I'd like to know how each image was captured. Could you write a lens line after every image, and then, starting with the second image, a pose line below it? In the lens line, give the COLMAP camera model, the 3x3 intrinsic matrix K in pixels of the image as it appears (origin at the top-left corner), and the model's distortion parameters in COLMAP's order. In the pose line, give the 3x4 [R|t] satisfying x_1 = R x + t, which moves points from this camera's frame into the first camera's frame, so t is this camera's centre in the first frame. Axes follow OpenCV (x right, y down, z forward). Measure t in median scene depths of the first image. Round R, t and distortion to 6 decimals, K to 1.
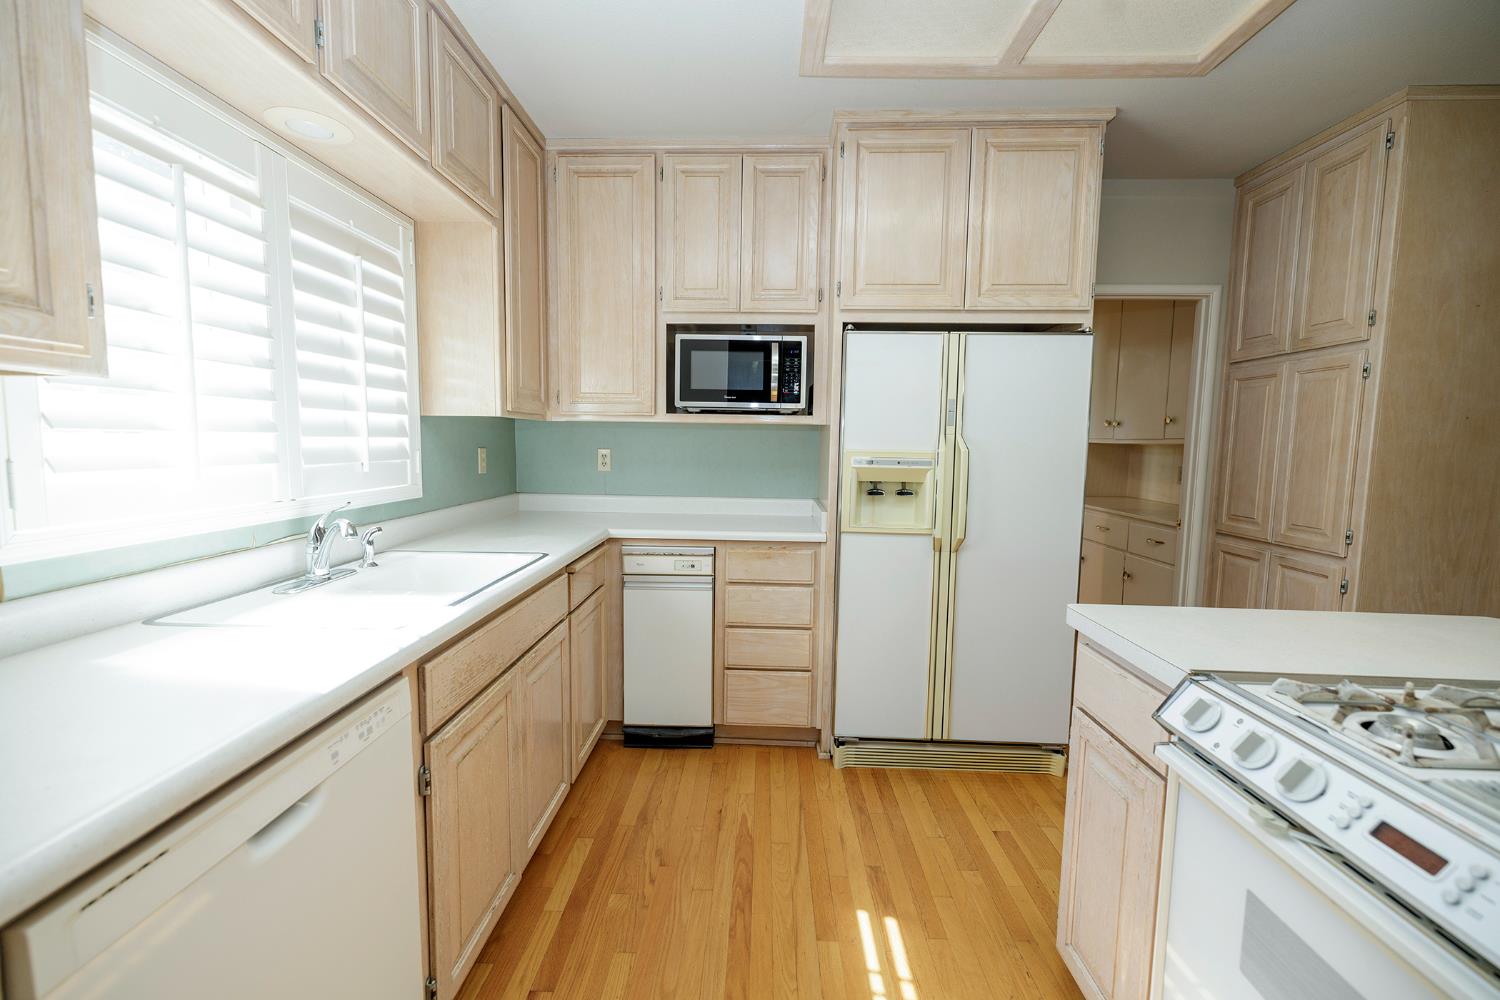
lens RADIAL K [[626.3, 0, 742.7], [0, 626.3, 493.0], [0, 0, 1]] dist [0.000654, 0.000164]
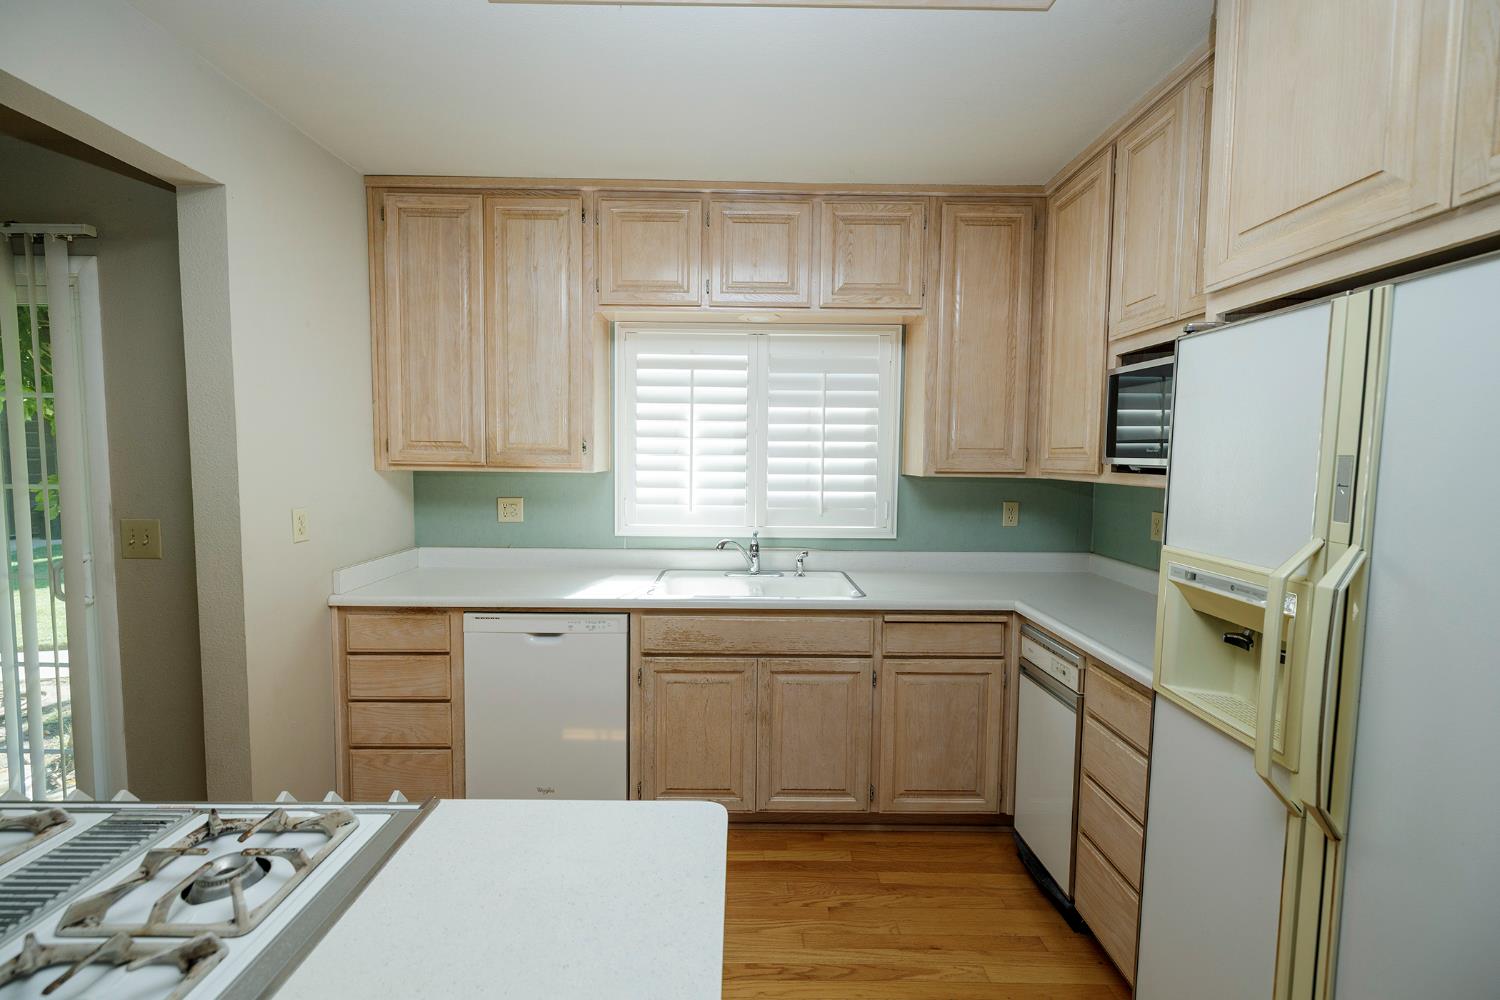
lens RADIAL K [[626.3, 0, 742.9], [0, 626.3, 497.0], [0, 0, 1]] dist [0.000654, 0.000164]
pose [[0.055016, 0.056539, -0.996883, 0.657206], [-0.093397, 0.994310, 0.051238, -0.101531], [0.994108, 0.090287, 0.059984, 0.548597]]
